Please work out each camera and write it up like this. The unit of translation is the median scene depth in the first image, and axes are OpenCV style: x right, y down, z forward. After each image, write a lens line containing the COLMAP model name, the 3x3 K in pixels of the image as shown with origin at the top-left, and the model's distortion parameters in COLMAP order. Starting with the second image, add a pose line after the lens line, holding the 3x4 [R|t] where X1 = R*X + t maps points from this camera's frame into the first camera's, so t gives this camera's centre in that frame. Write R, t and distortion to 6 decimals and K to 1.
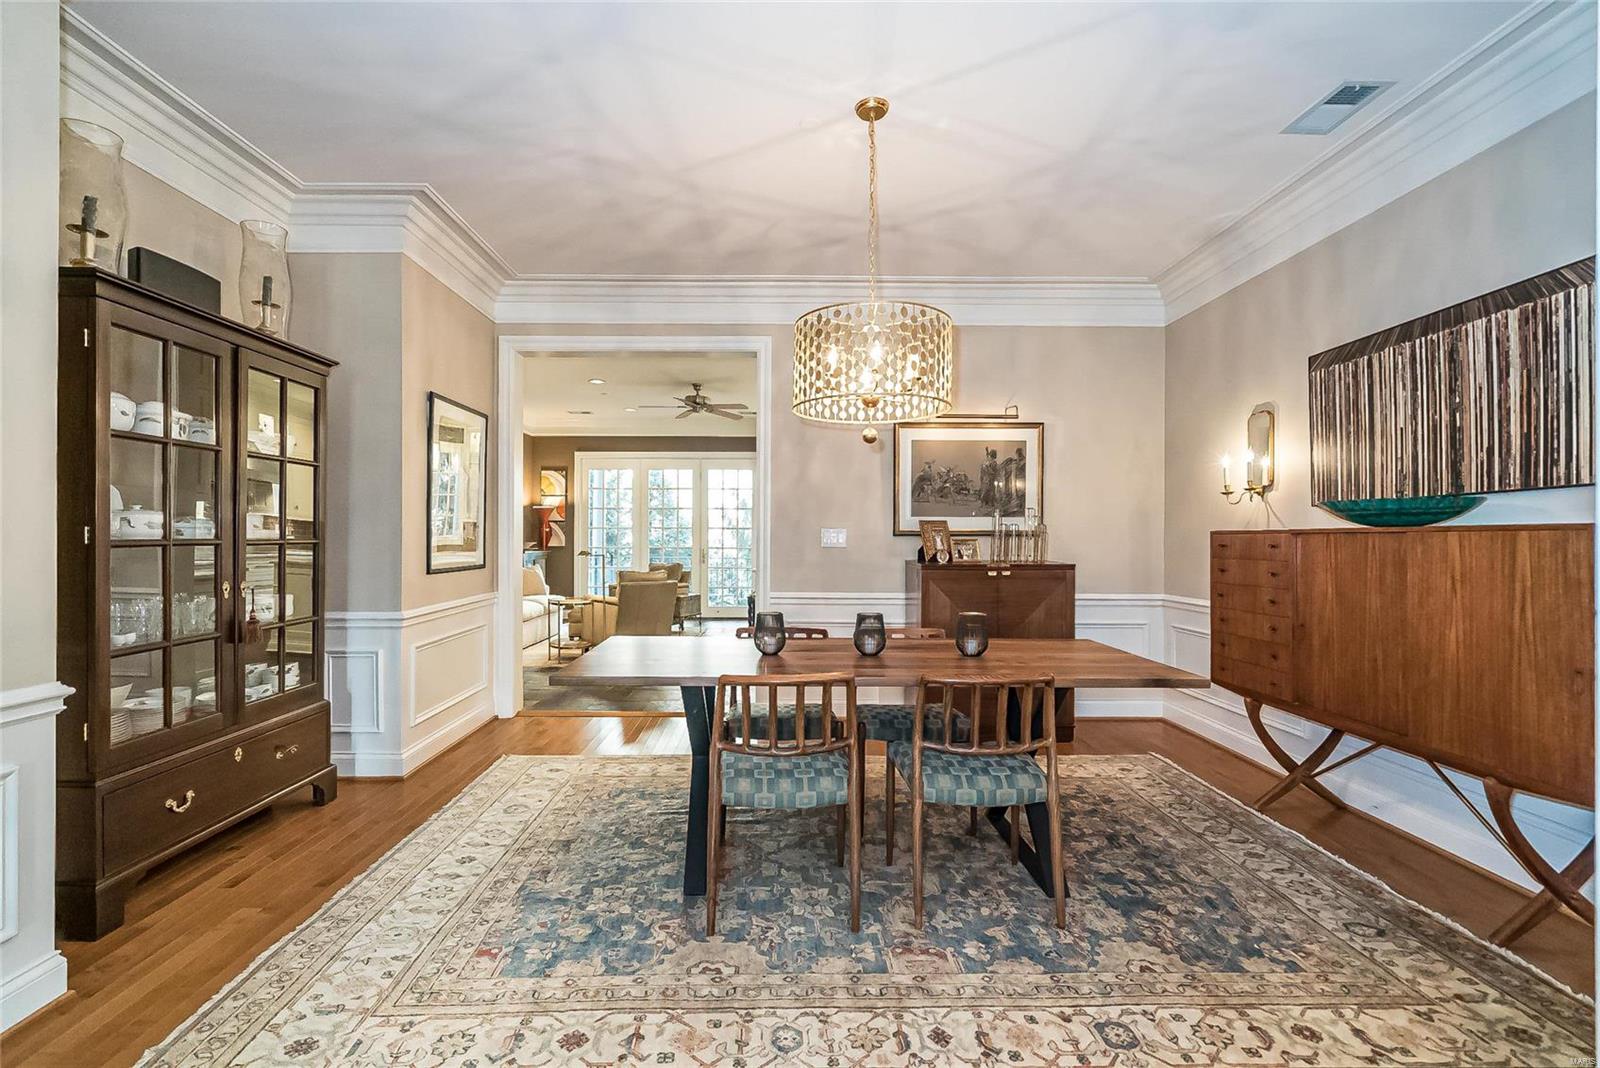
lens RADIAL K [[727.5, 0, 784.8], [0, 727.5, 538.0], [0, 0, 1]] dist [-0.001226, 0.000461]
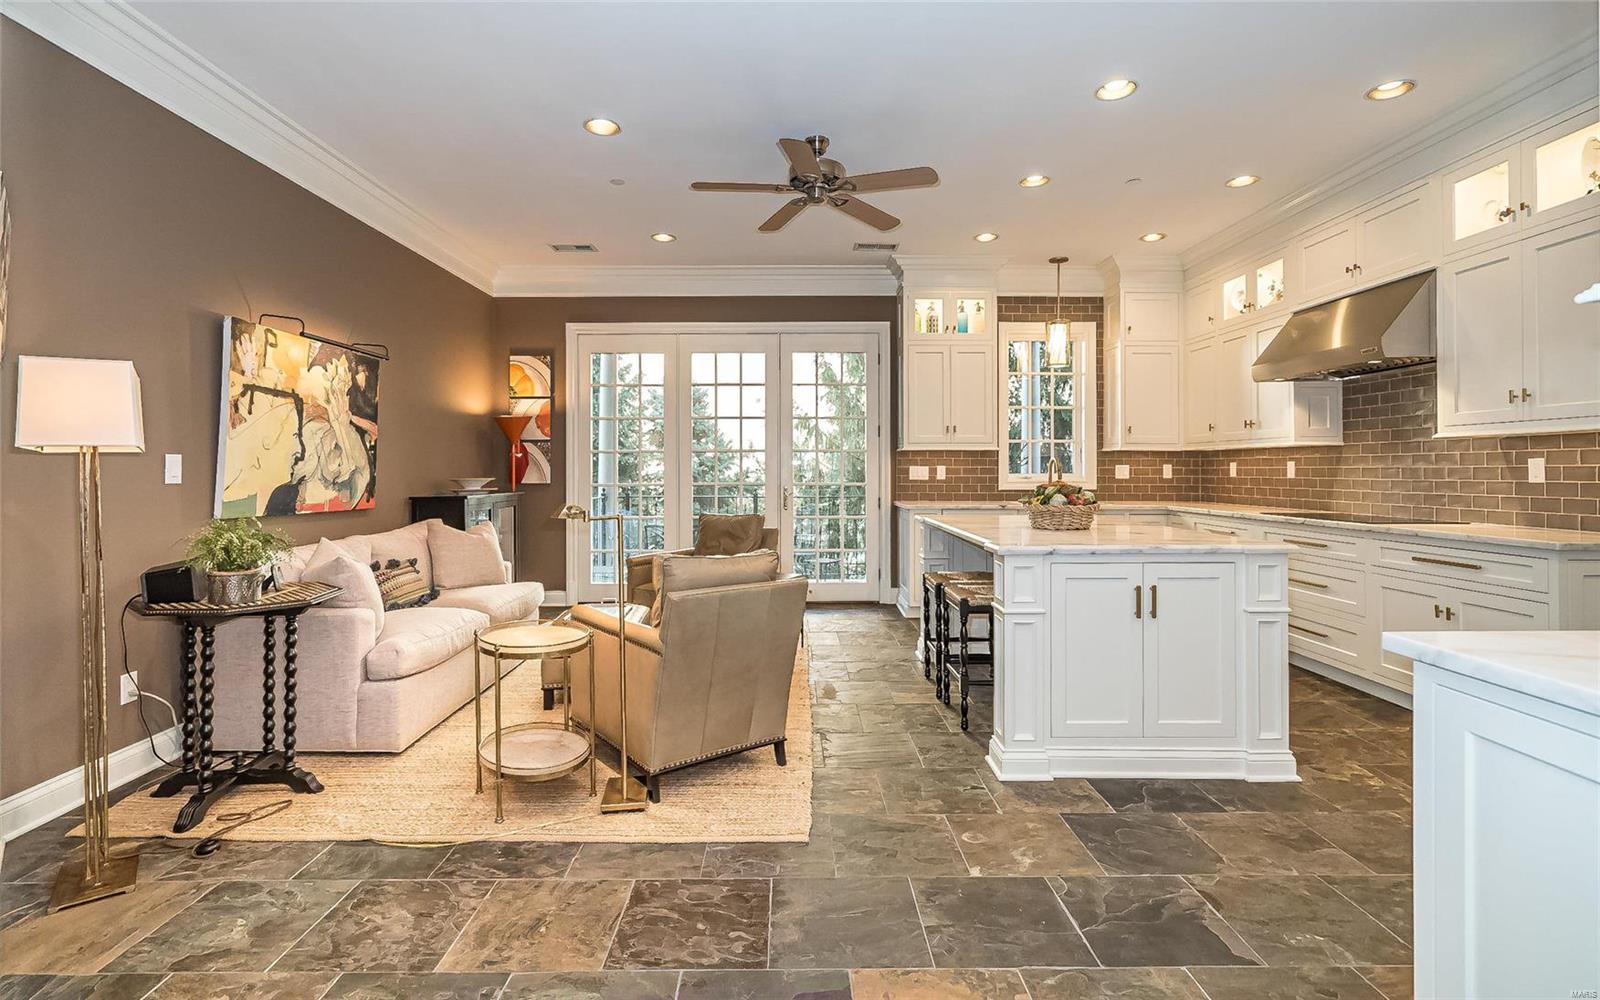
lens RADIAL K [[729.3, 0, 791.3], [0, 729.3, 466.3], [0, 0, 1]] dist [0.002694, 0.000518]
pose [[0.999982, -0.006003, -0.000857, -0.347944], [0.006004, 0.999982, 0.000920, -0.005814], [0.000851, -0.000925, 0.999999, 1.337011]]
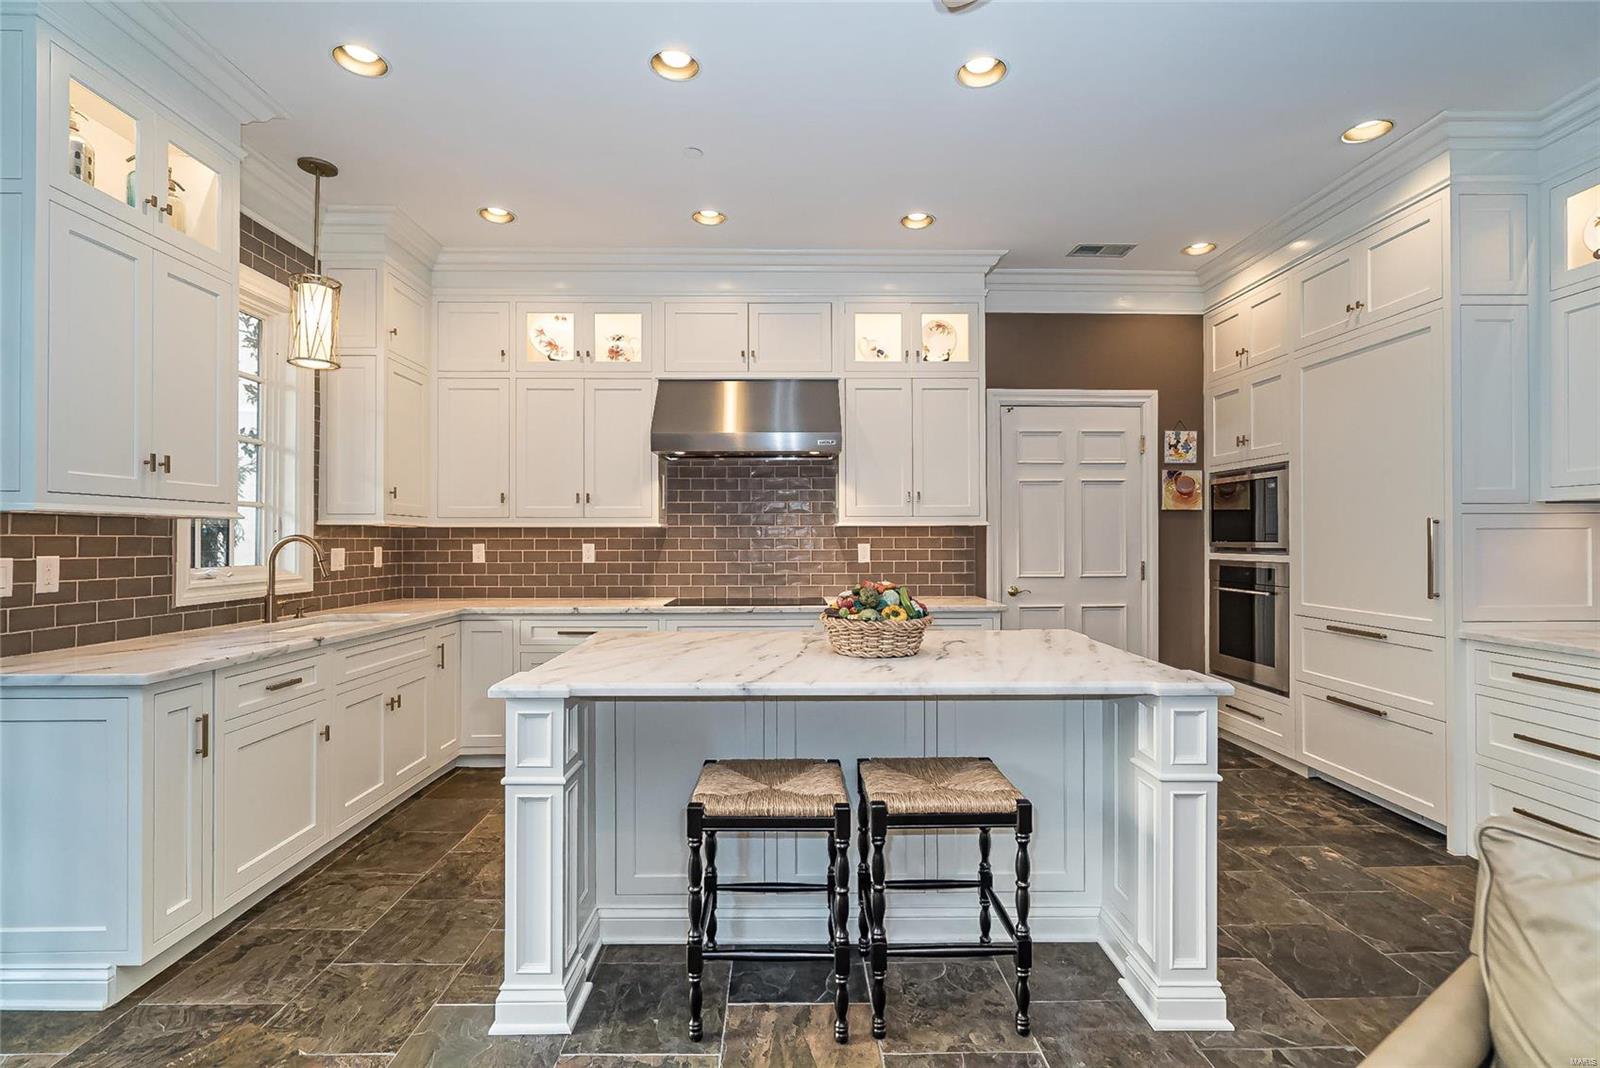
lens RADIAL K [[758.1, 0, 793.3], [0, 758.1, 536.2], [0, 0, 1]] dist [-0.001018, -0.000069]
pose [[-0.010984, -0.001455, 0.999939, -0.707330], [-0.003997, 0.999991, 0.001411, -0.026468], [-0.999932, -0.003982, -0.010989, 2.565226]]
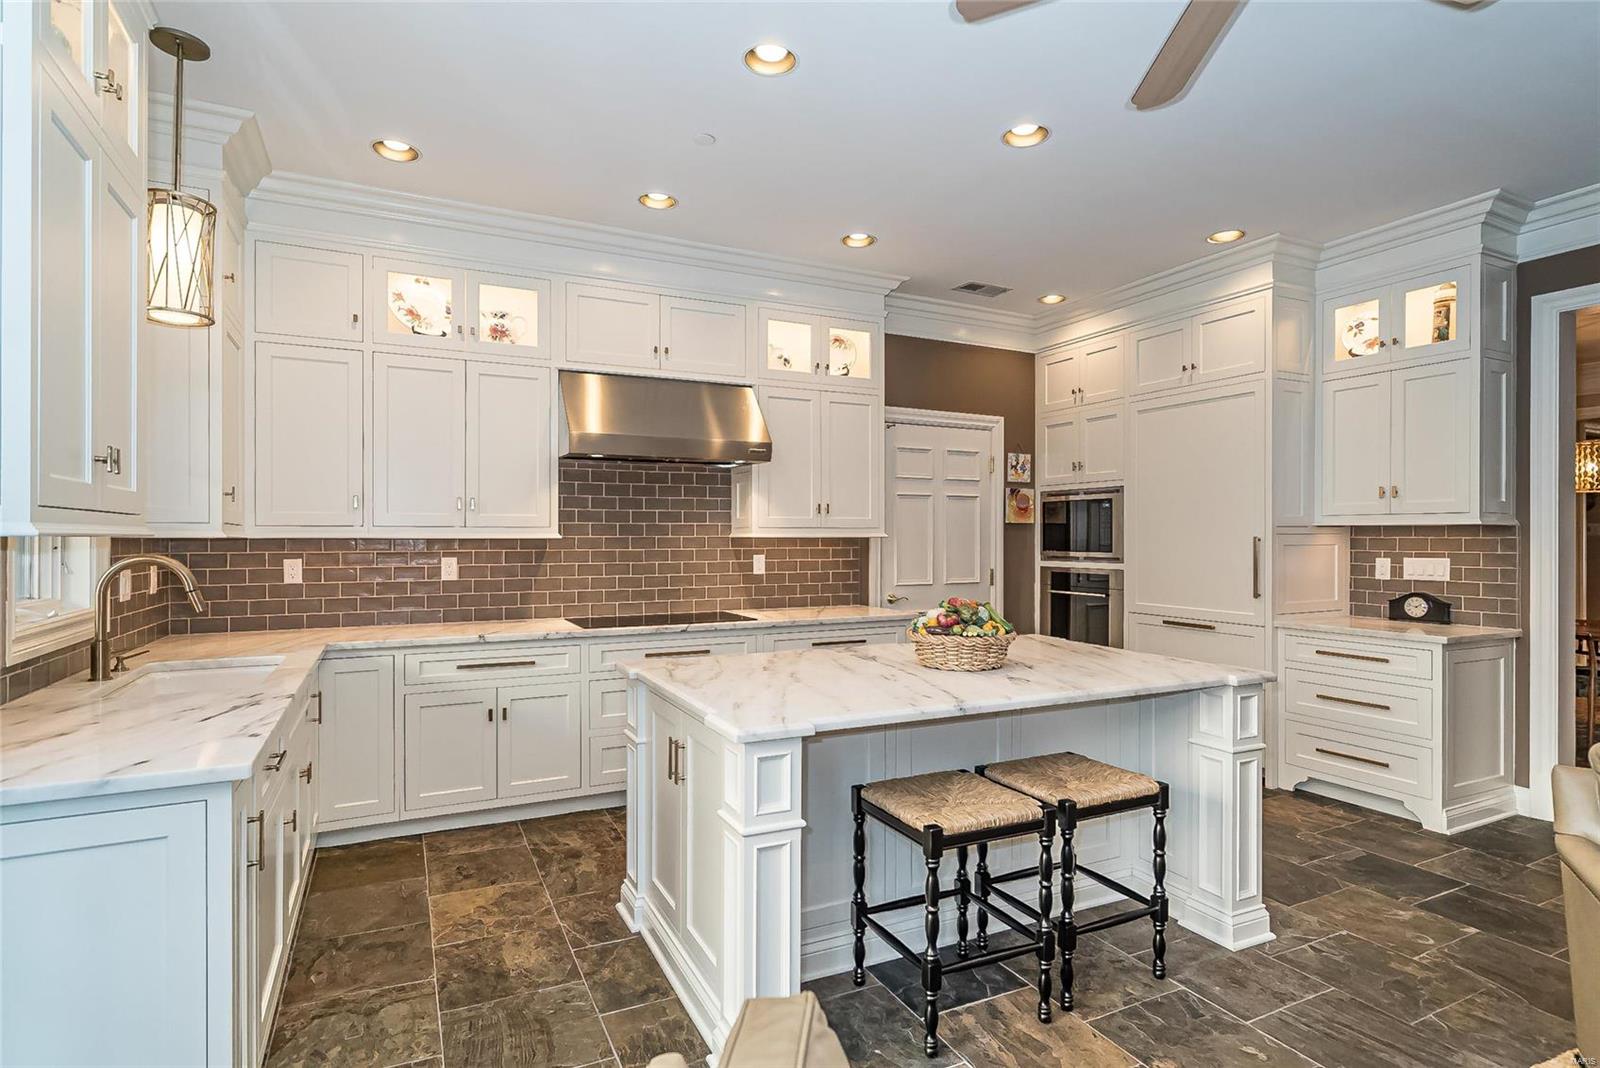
lens RADIAL K [[808.8, 0, 818.1], [0, 808.8, 535.1], [0, 0, 1]] dist [0.000492, 0.000610]
pose [[-0.433081, -0.001491, 0.901354, -0.661941], [-0.007191, 0.999973, -0.001801, -0.045442], [-0.901326, -0.007261, -0.433080, 2.969391]]
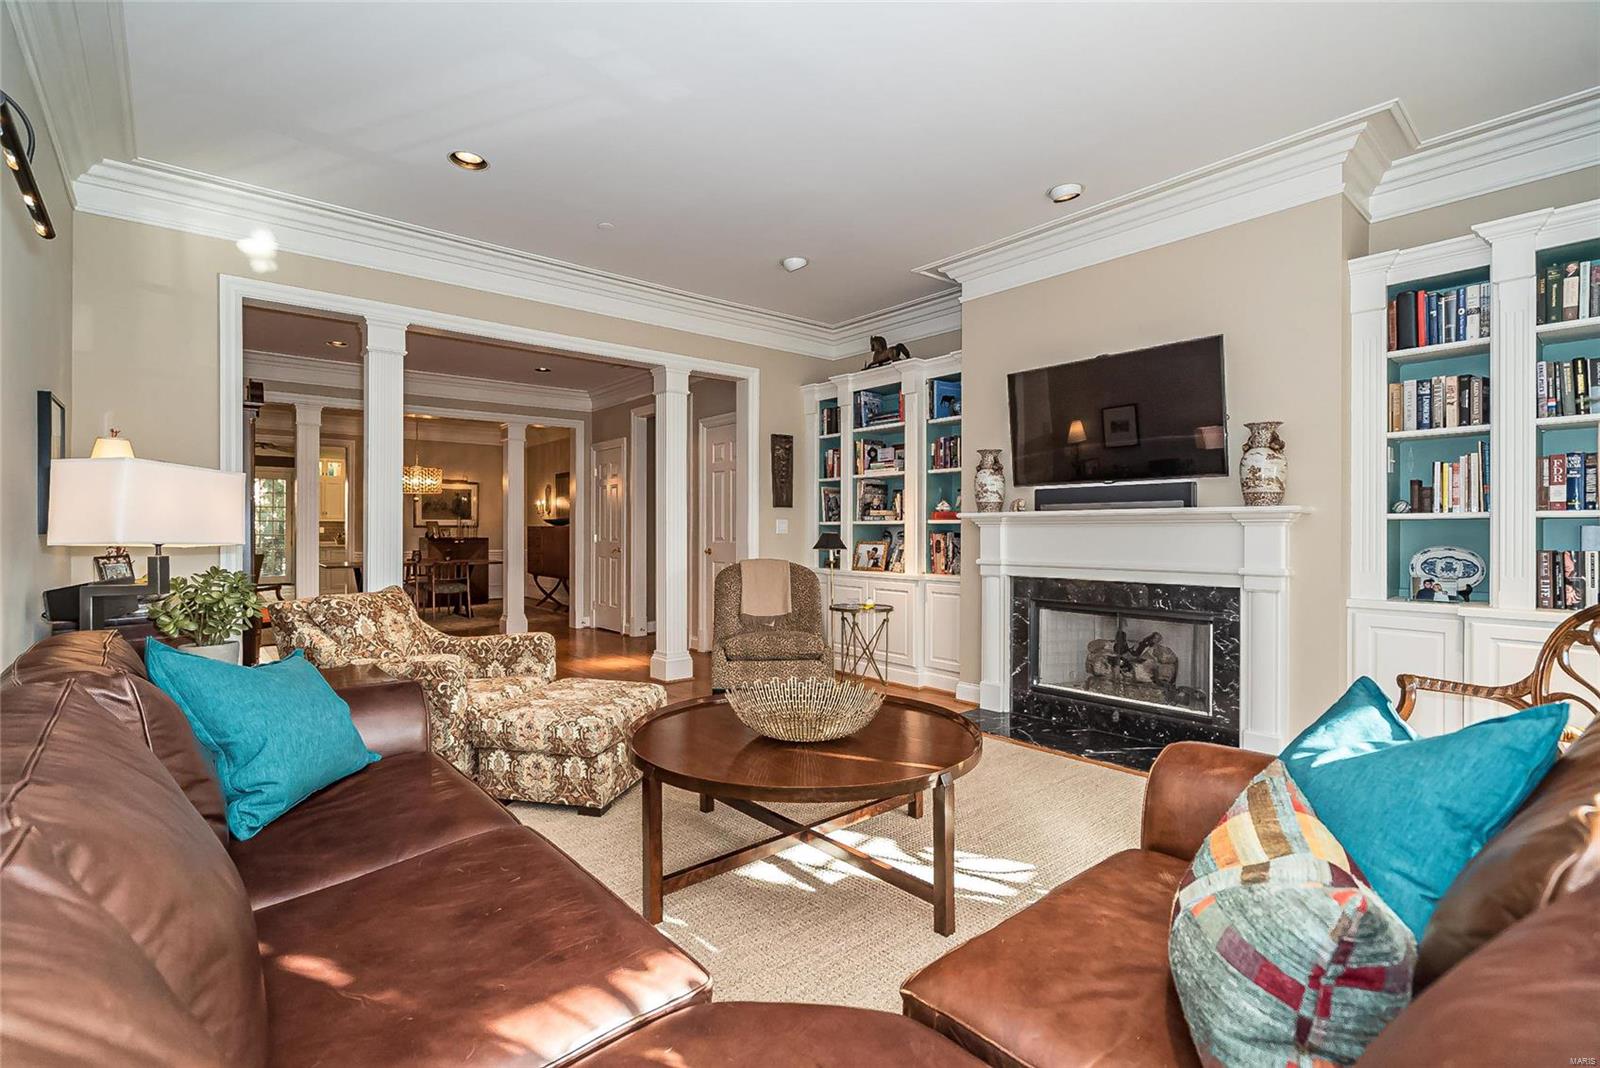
lens RADIAL K [[738.4, 0, 793.0], [0, 738.4, 528.2], [0, 0, 1]] dist [-0.002735, 0.000064]
pose [[0.775595, -0.005207, 0.631209, -0.608077], [0.001960, 0.999981, 0.005840, -0.017504], [-0.631227, -0.003292, 0.775591, -2.452002]]
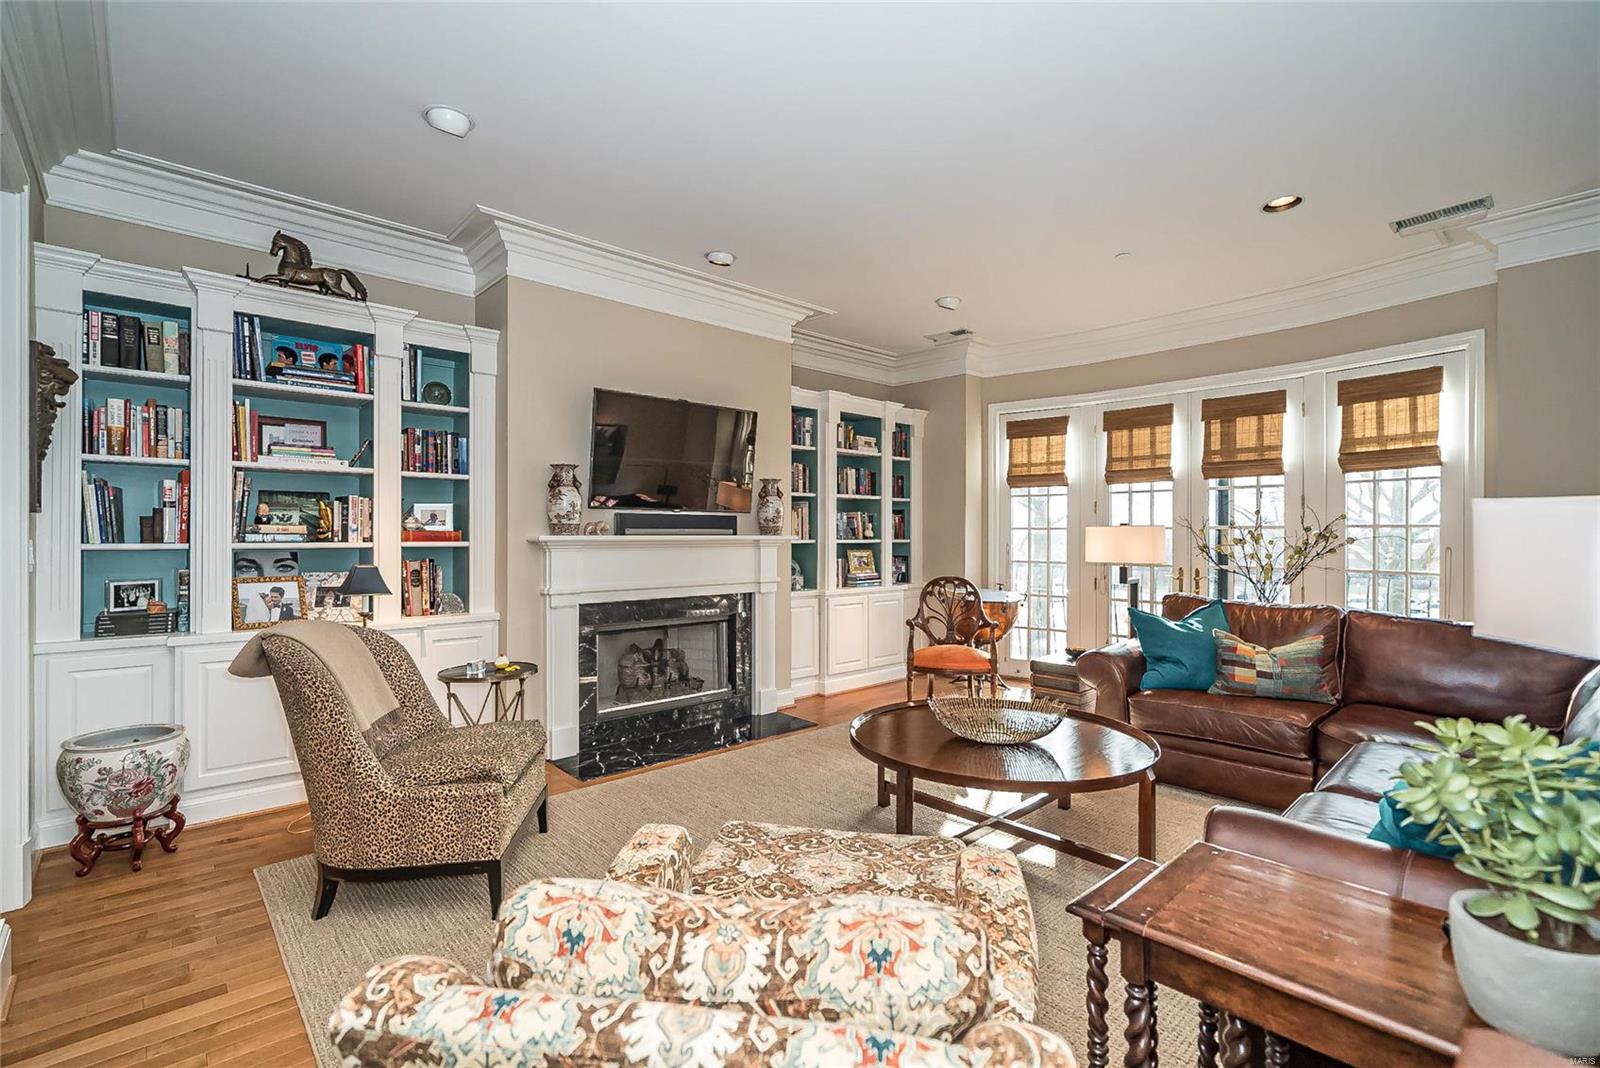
lens RADIAL K [[724.8, 0, 793.8], [0, 724.8, 536.0], [0, 0, 1]] dist [-0.002560, 0.000295]
pose [[-0.661542, -0.005907, 0.749885, -0.602302], [-0.008802, 0.999961, 0.000111, -0.041382], [-0.749856, -0.006527, -0.661569, -0.998391]]
